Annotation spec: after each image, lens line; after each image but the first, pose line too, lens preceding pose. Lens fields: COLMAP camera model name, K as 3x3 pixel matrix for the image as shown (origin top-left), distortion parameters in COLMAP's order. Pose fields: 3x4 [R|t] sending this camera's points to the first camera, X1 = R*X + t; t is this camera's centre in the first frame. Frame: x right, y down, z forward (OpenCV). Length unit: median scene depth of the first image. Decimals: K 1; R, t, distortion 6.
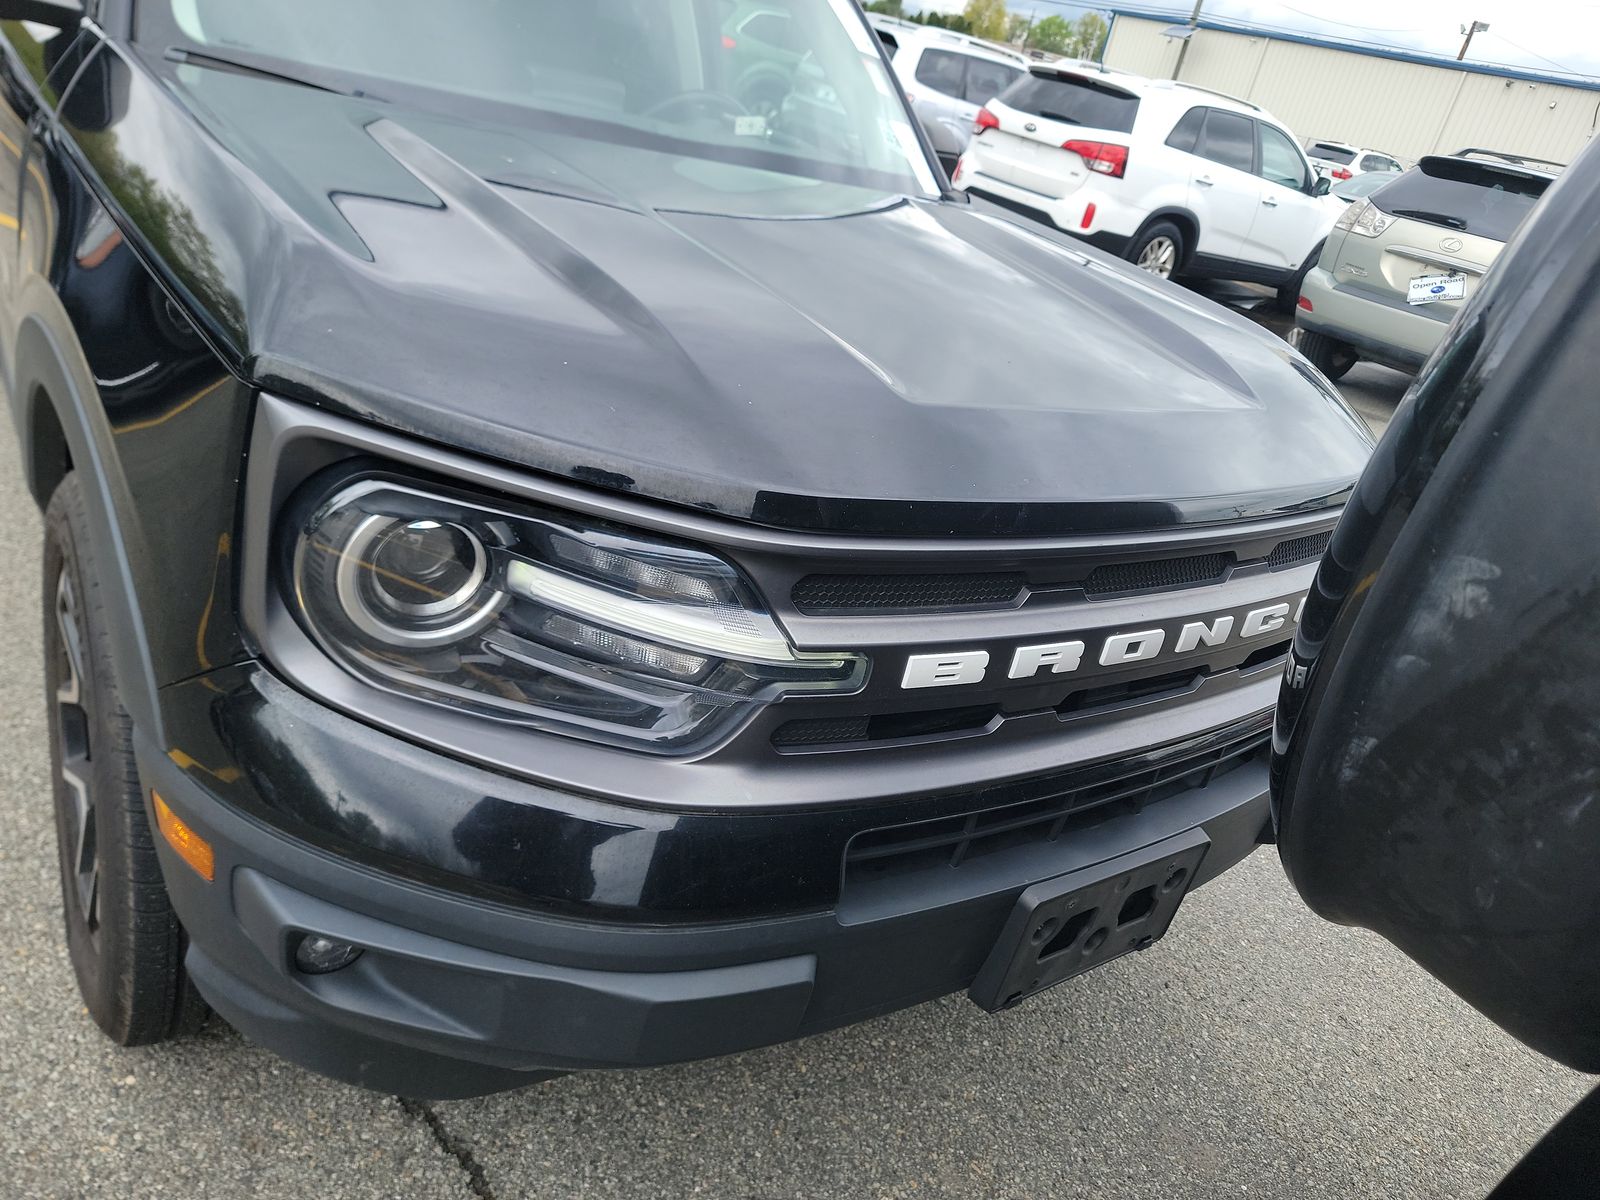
lens RADIAL K [[1165.4, 0, 800.0], [0, 1165.4, 600.0], [0, 0, 1]] dist [0.064953, -0.054982]
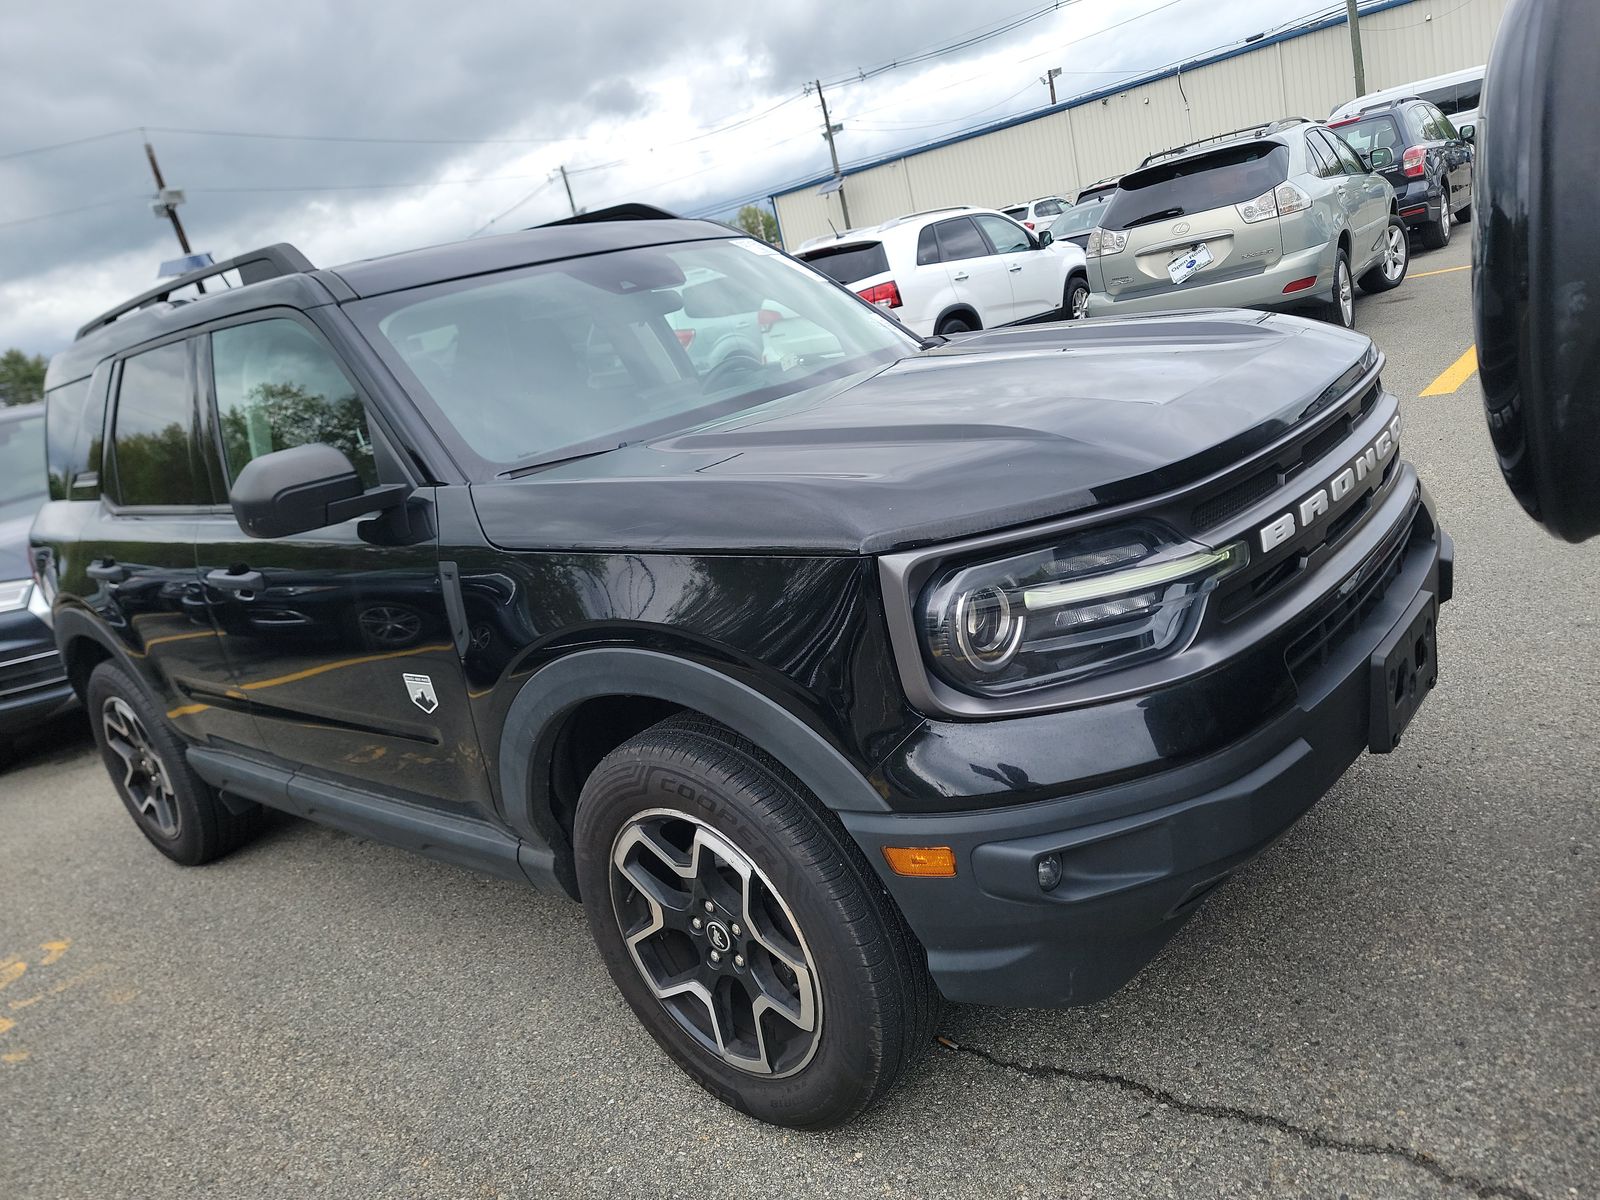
lens RADIAL K [[1198.1, 0, 800.0], [0, 1198.1, 600.0], [0, 0, 1]] dist [0.079143, -0.053134]
pose [[0.871095, -0.469276, 0.144821, -0.452064], [0.487631, 0.861516, -0.141442, 0.034570], [-0.058390, 0.193828, 0.979296, -0.350709]]
